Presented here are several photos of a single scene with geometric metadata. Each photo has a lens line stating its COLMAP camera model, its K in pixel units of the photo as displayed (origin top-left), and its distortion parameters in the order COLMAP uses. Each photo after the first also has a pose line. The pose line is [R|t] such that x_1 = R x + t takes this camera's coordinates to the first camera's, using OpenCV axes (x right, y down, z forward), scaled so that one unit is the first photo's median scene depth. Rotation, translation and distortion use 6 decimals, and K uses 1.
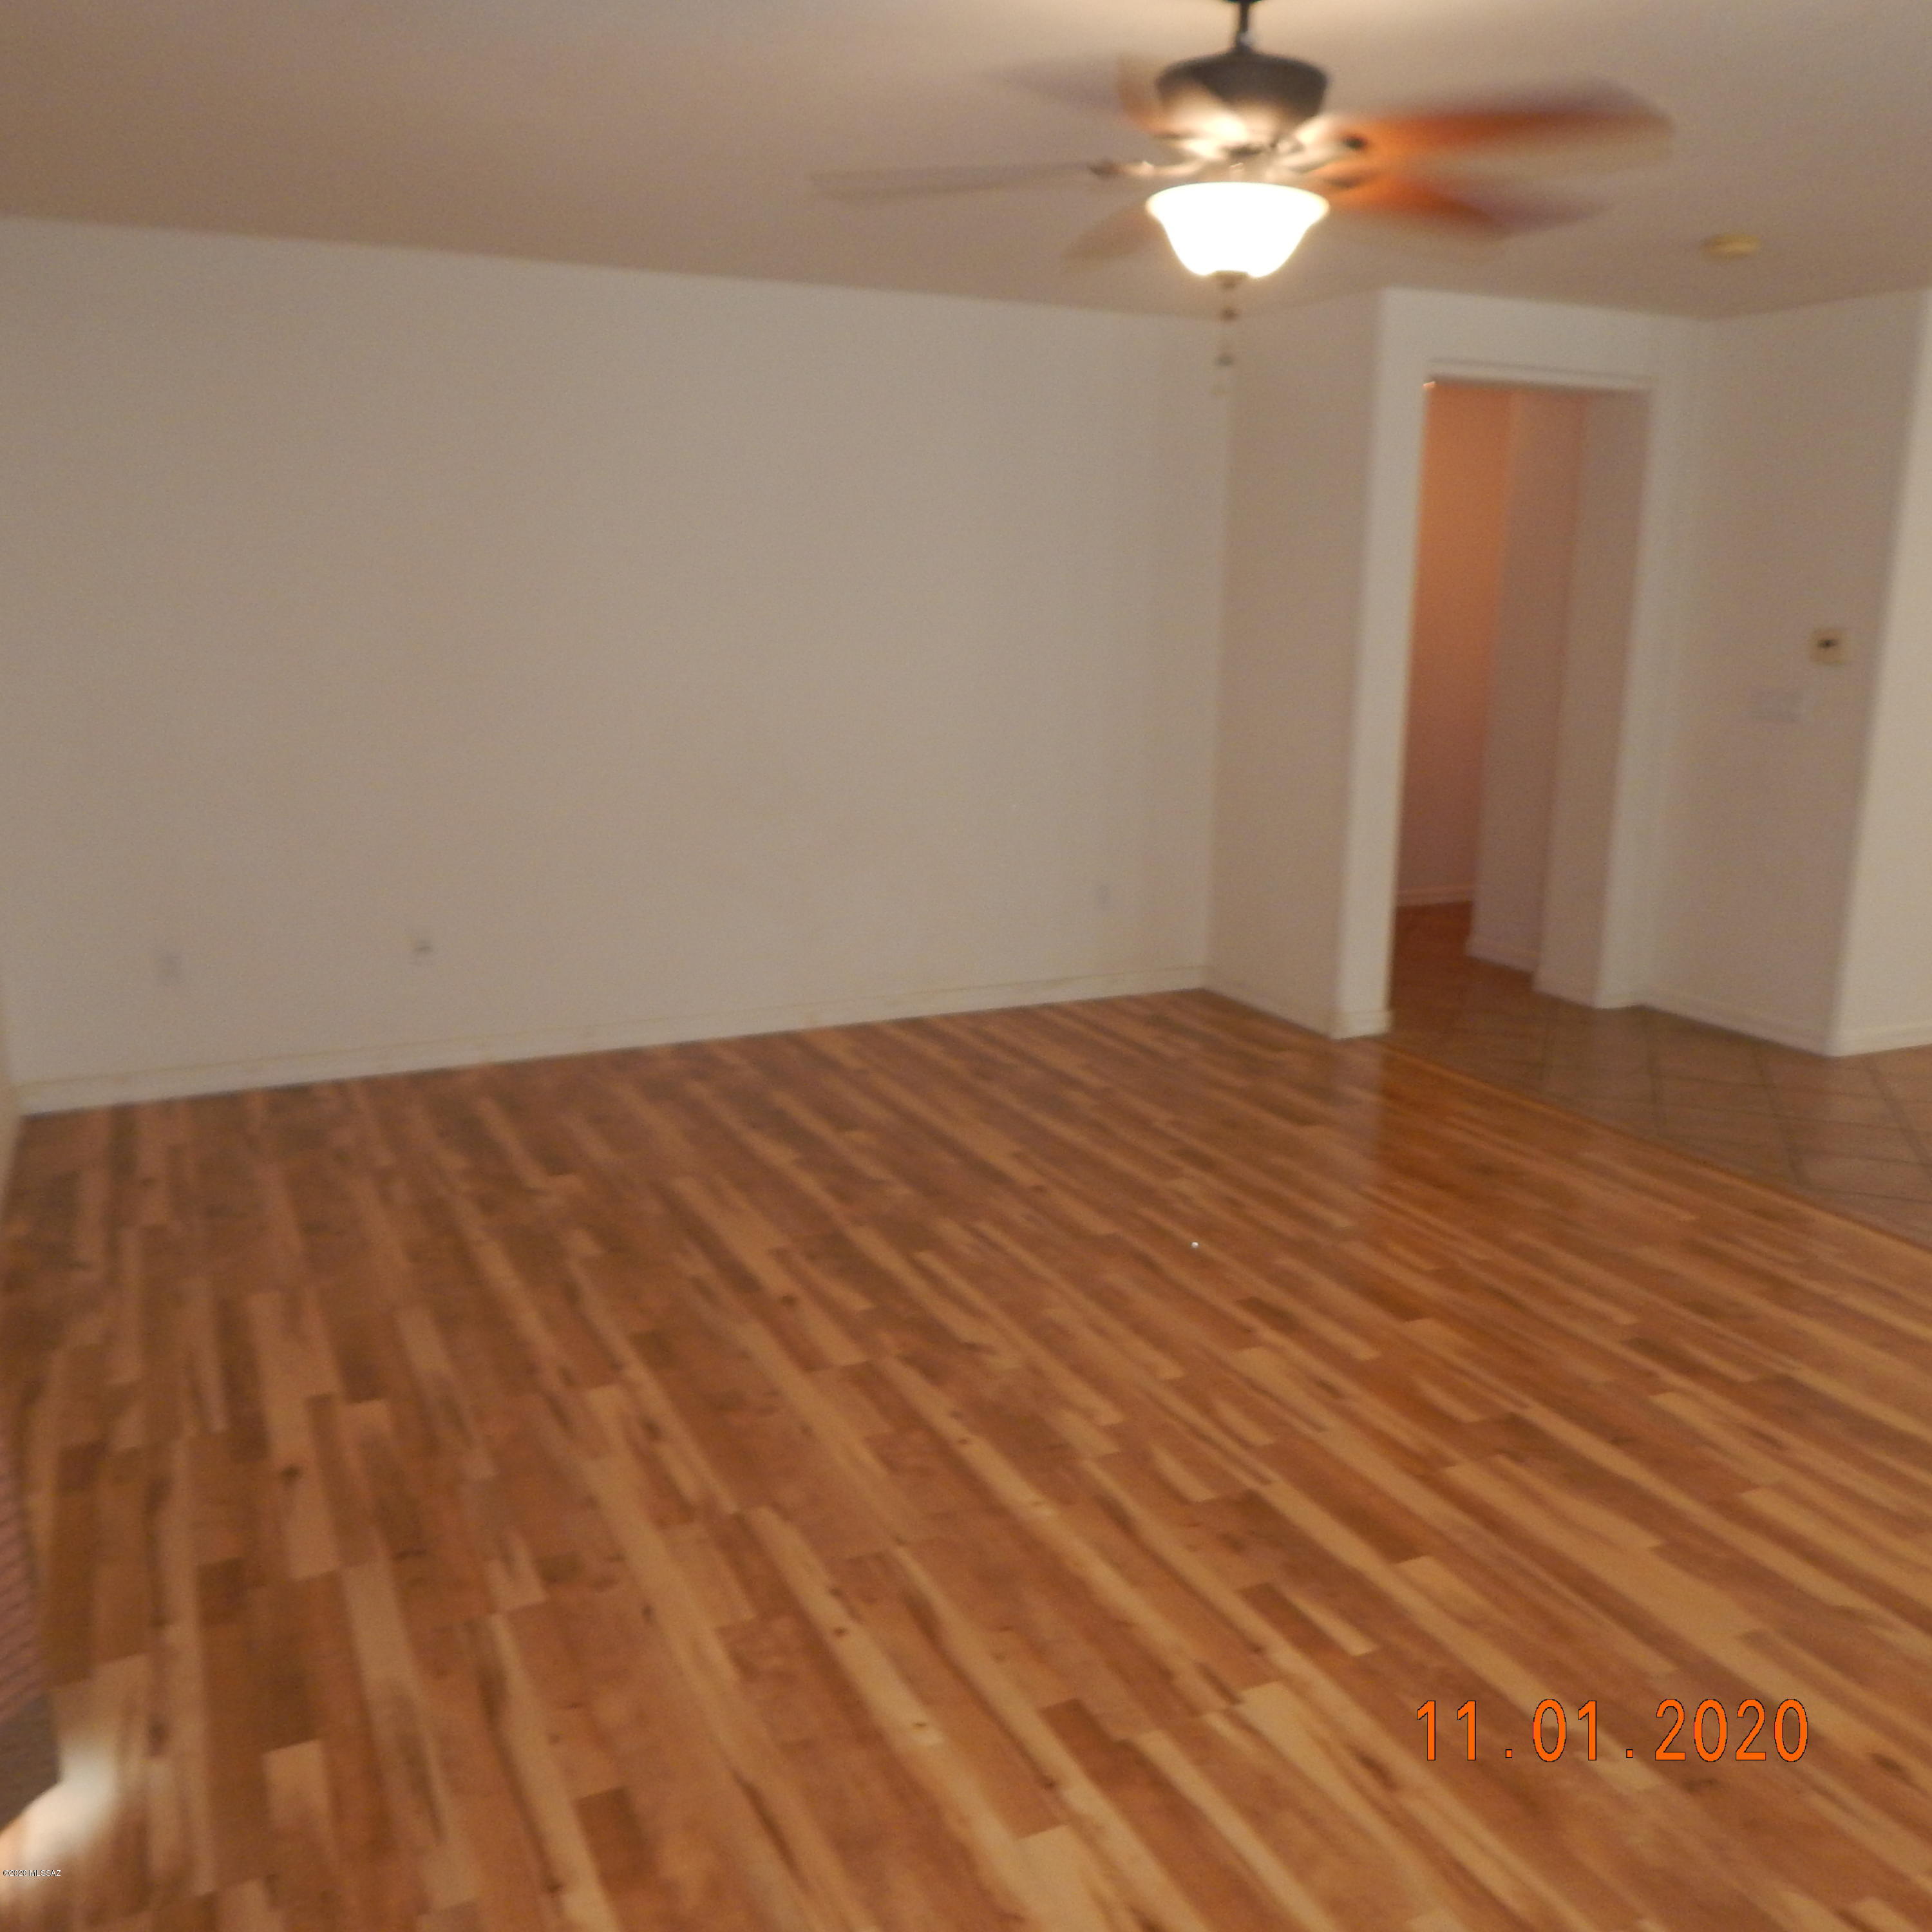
lens RADIAL K [[1723.3, 0, 966.0], [0, 1723.3, 966.0], [0, 0, 1]] dist [0.035985, -0.051485]
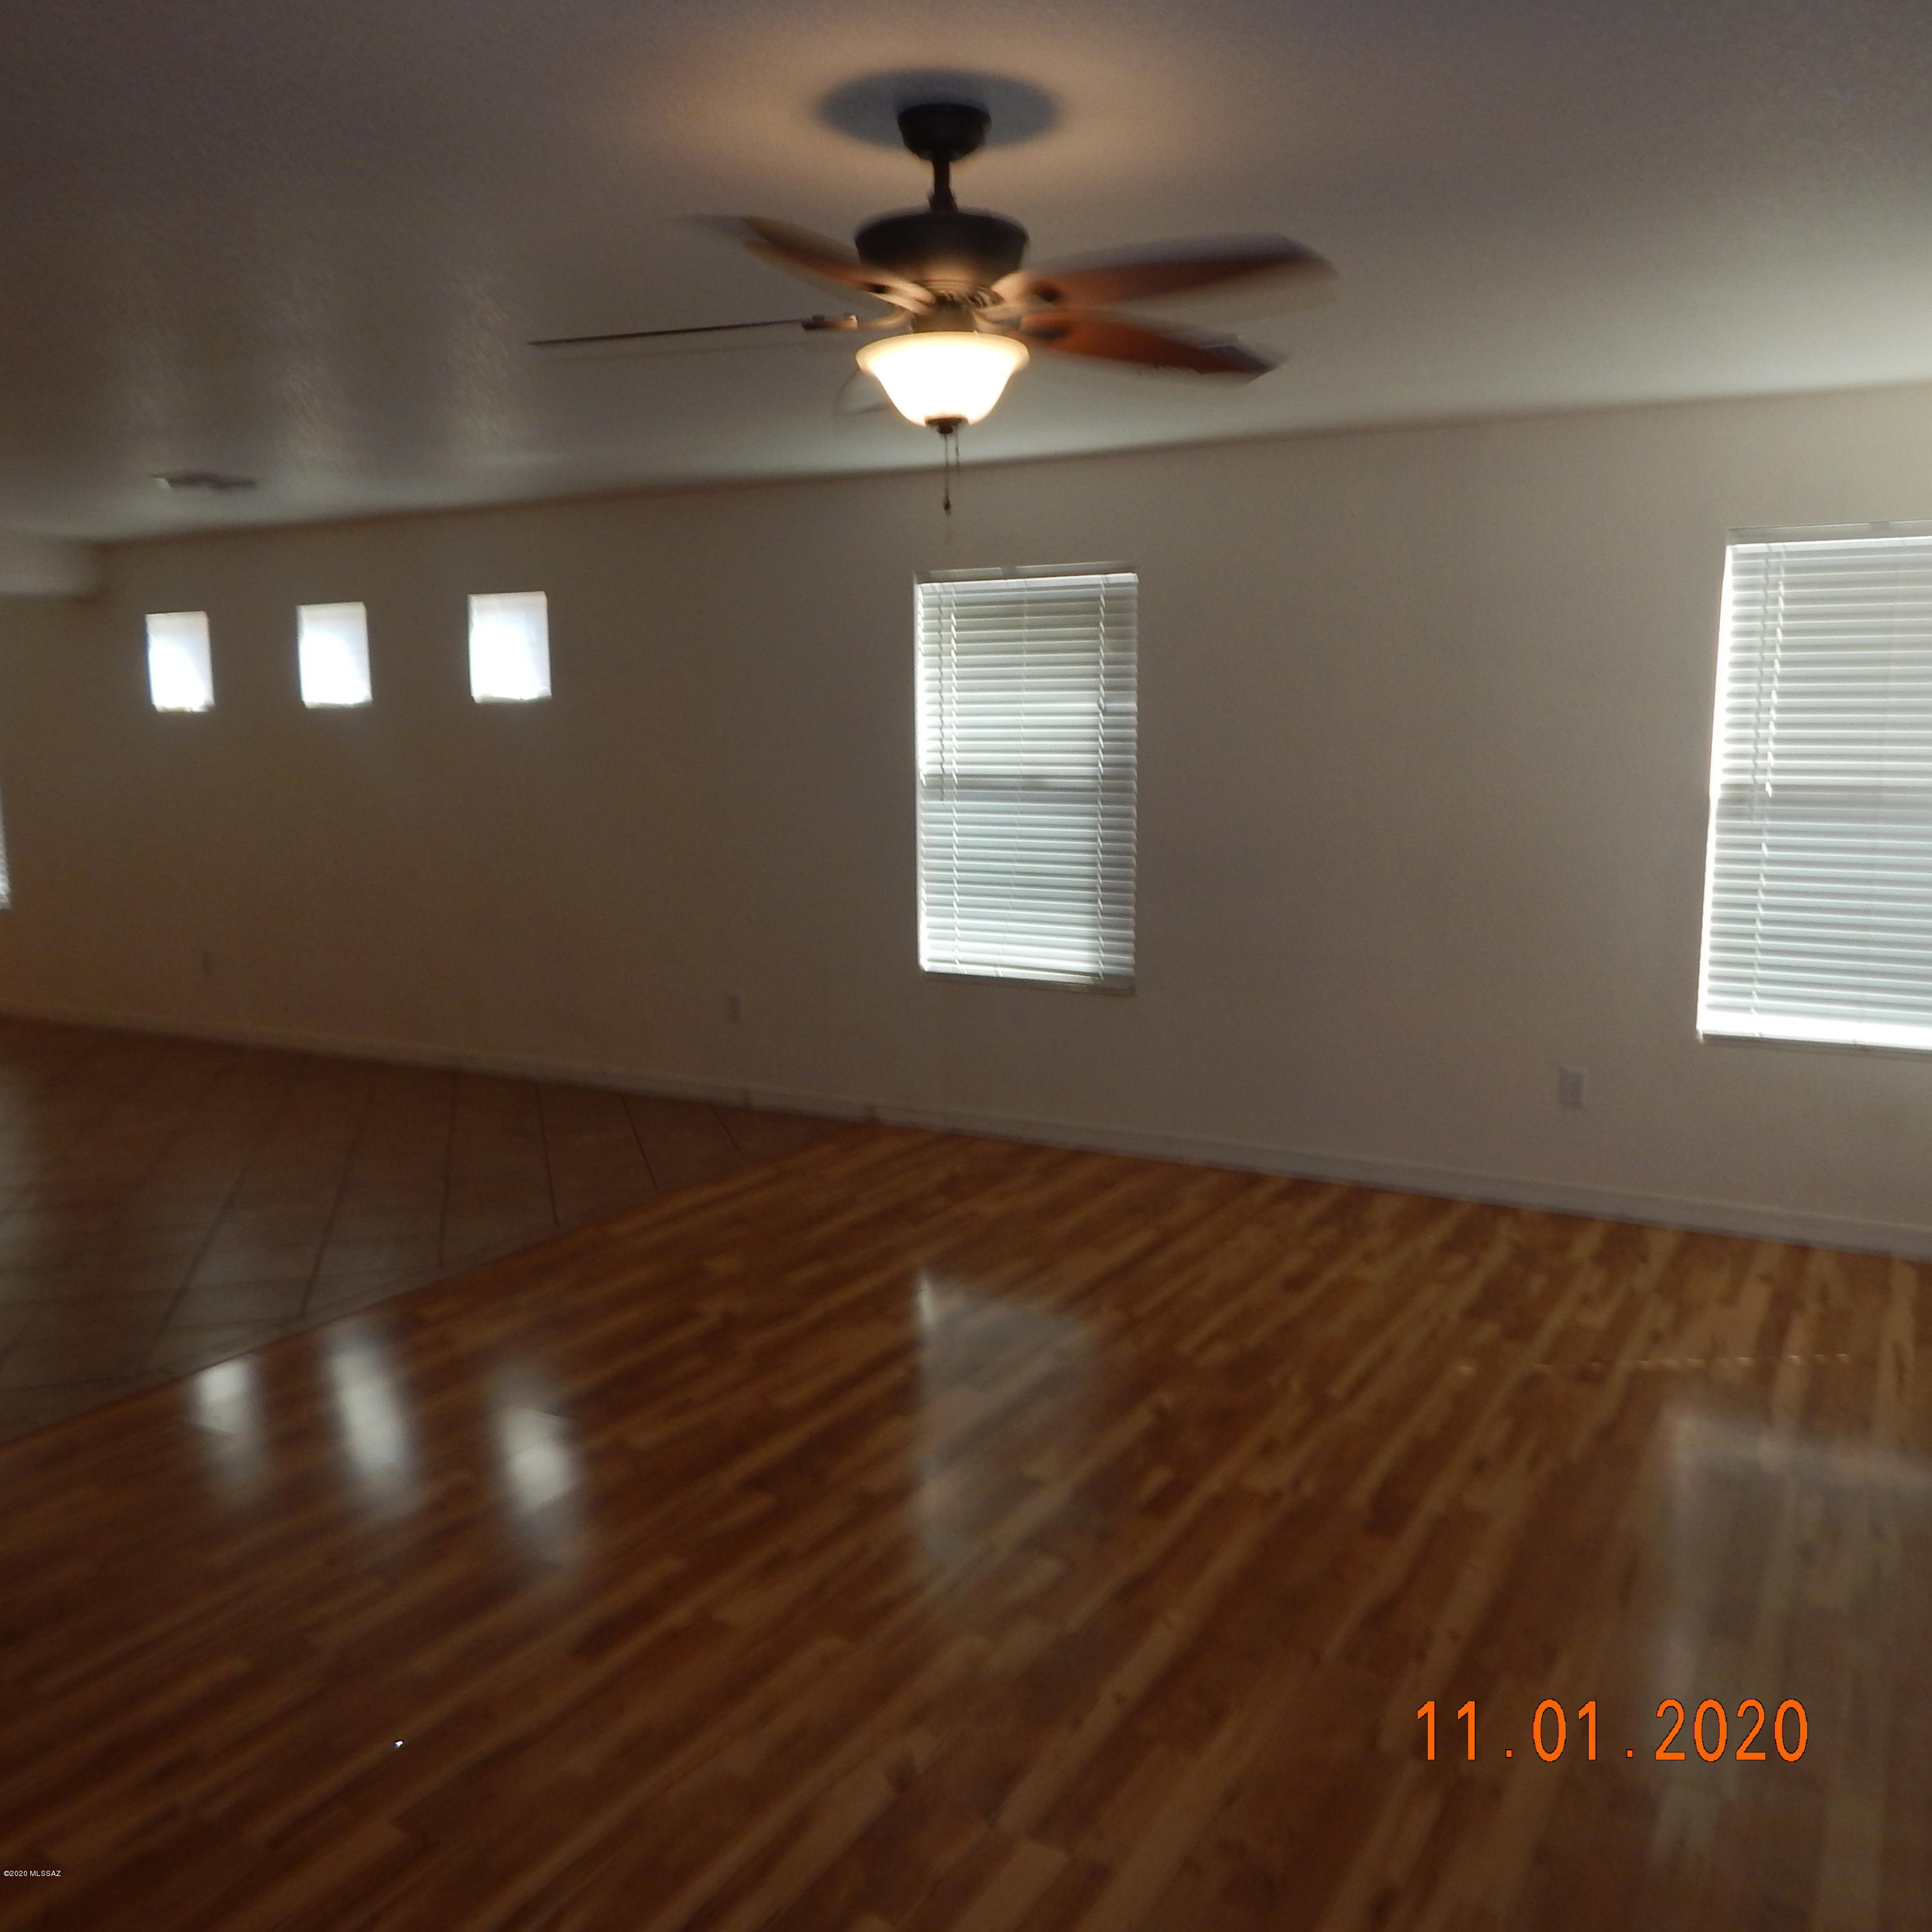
lens RADIAL K [[1723.3, 0, 966.0], [0, 1723.3, 966.0], [0, 0, 1]] dist [0.035985, -0.051485]
pose [[-0.573469, -0.125406, 0.809572, -0.595759], [0.175668, 0.946403, 0.271038, -0.314541], [-0.800171, 0.297648, -0.520703, 1.351154]]
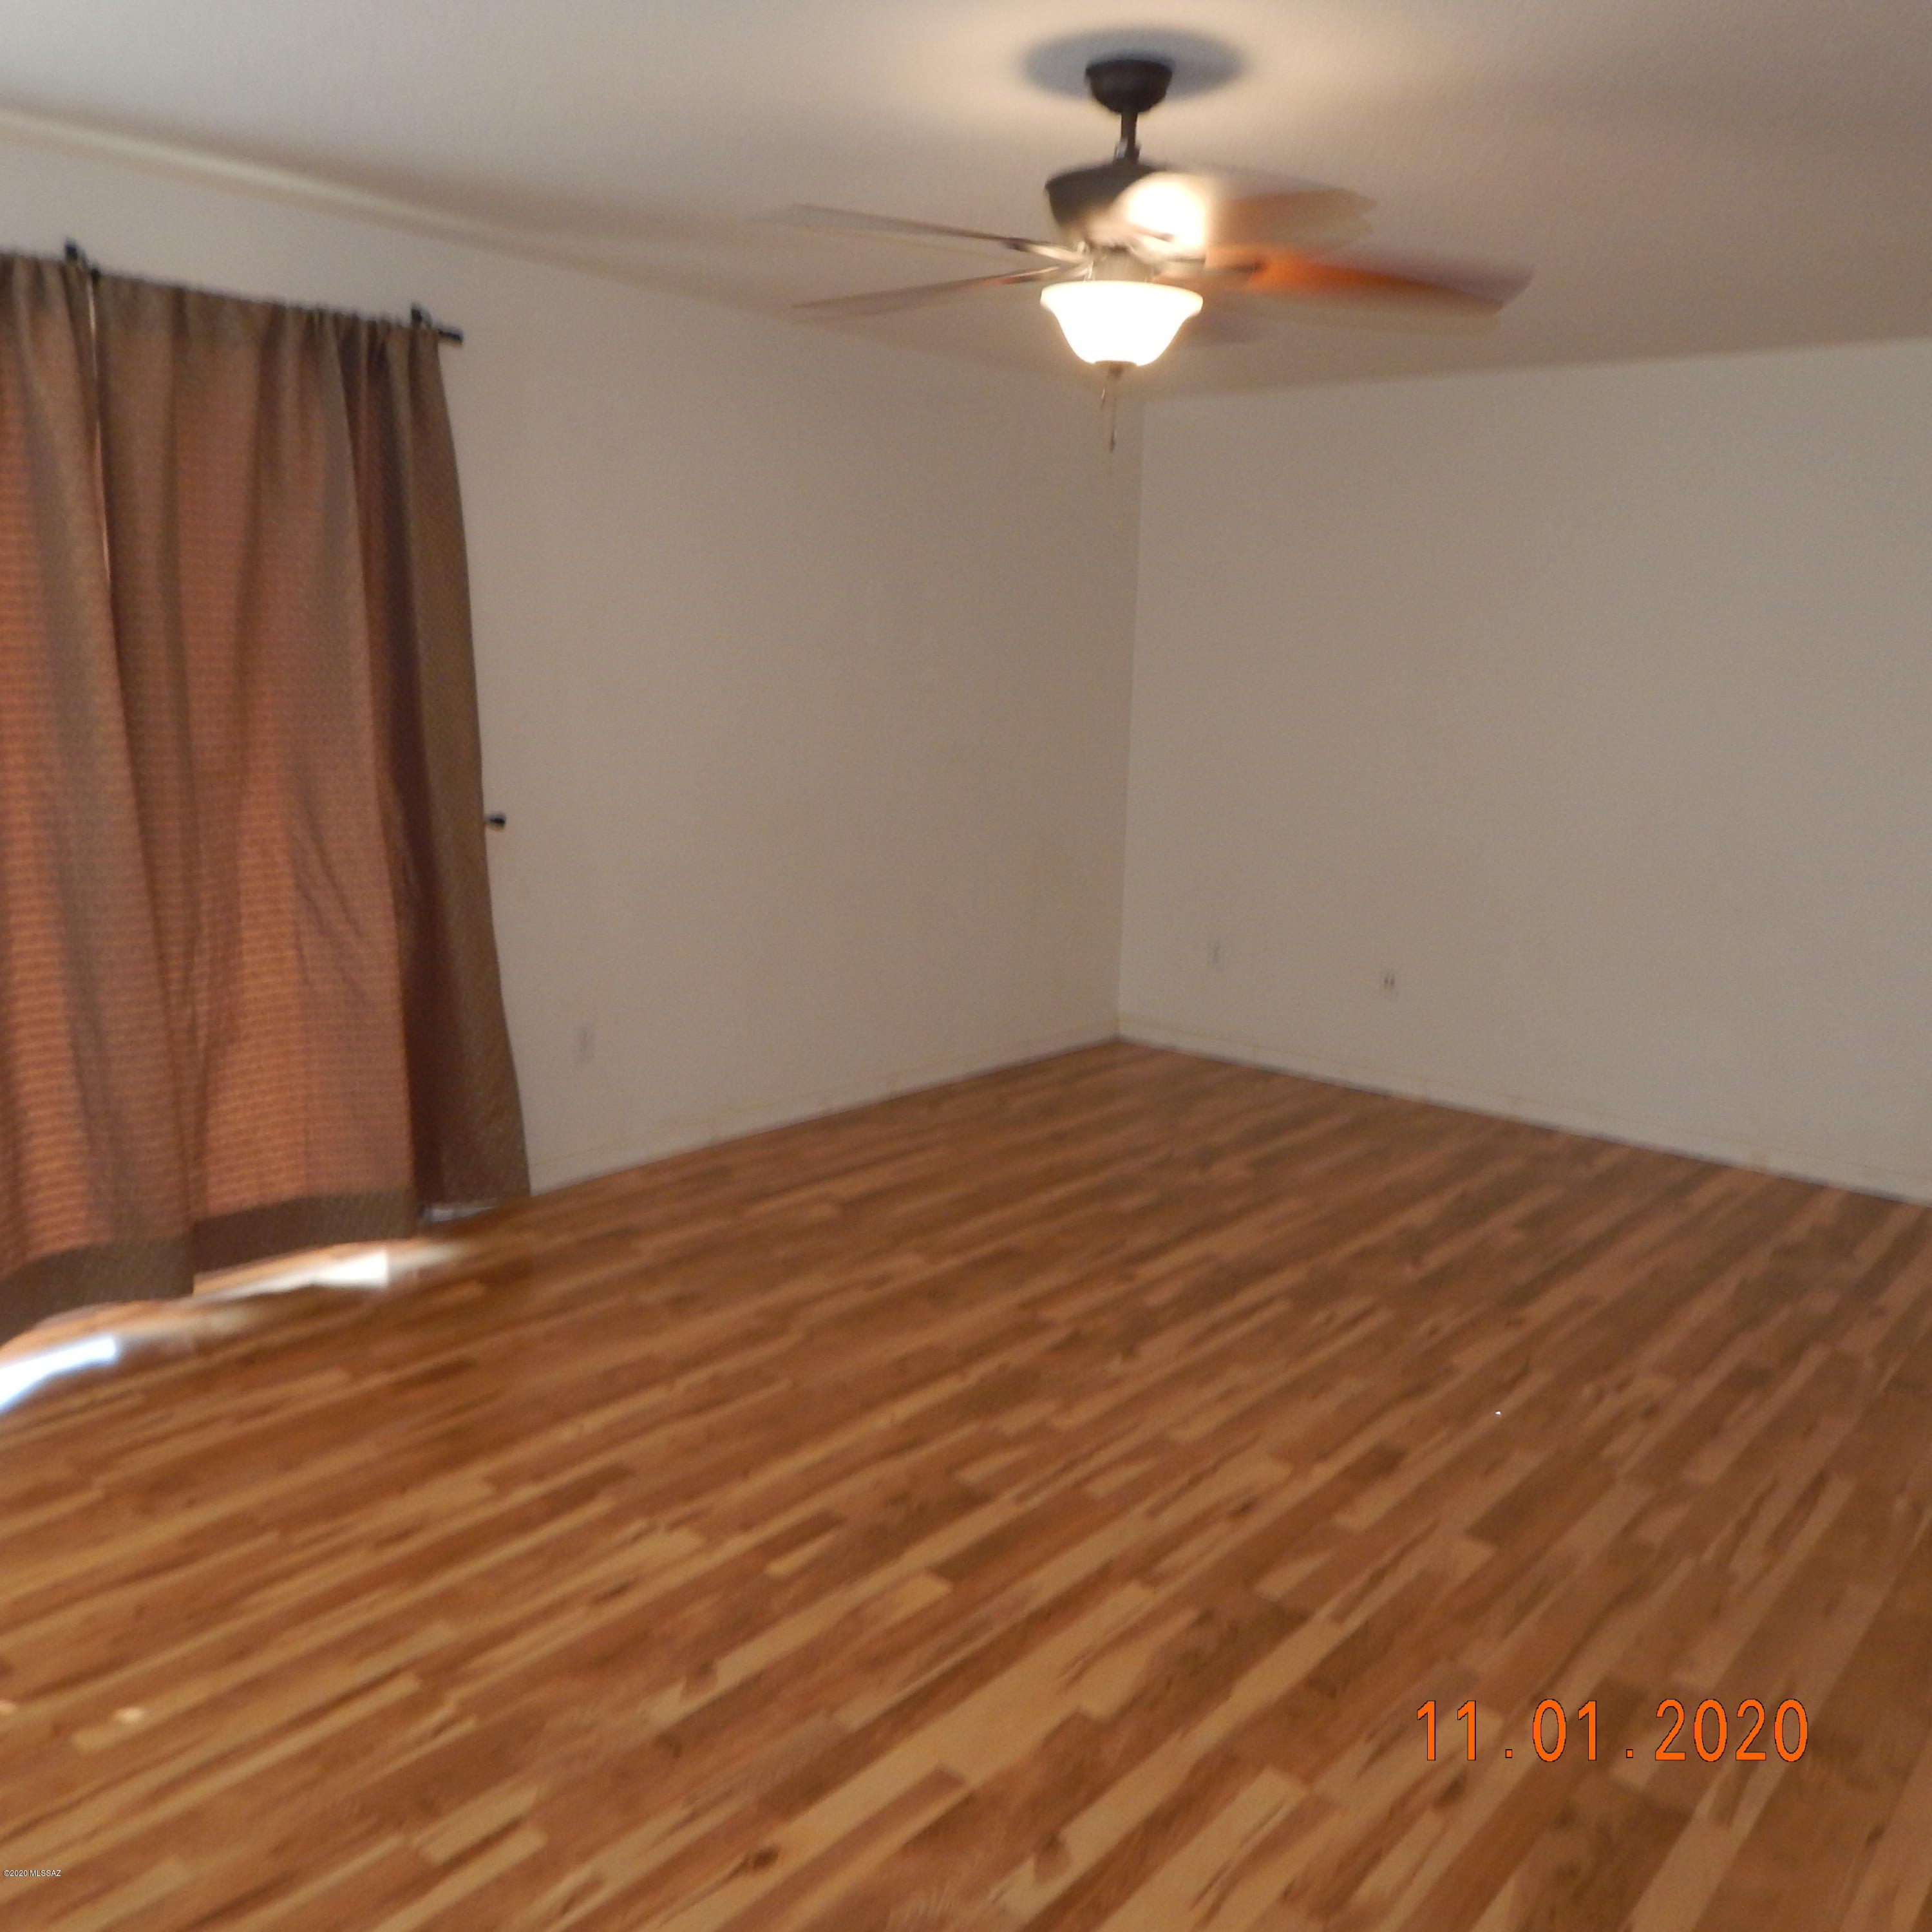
lens RADIAL K [[1736.5, 0, 1005.5], [0, 1736.5, 916.7], [0, 0, 1]] dist [0.007719, 0.003613]
pose [[0.442003, 0.144791, -0.885251, 0.964911], [-0.223349, 0.973570, 0.047719, -0.086317], [0.868763, 0.176628, 0.462659, 0.409100]]
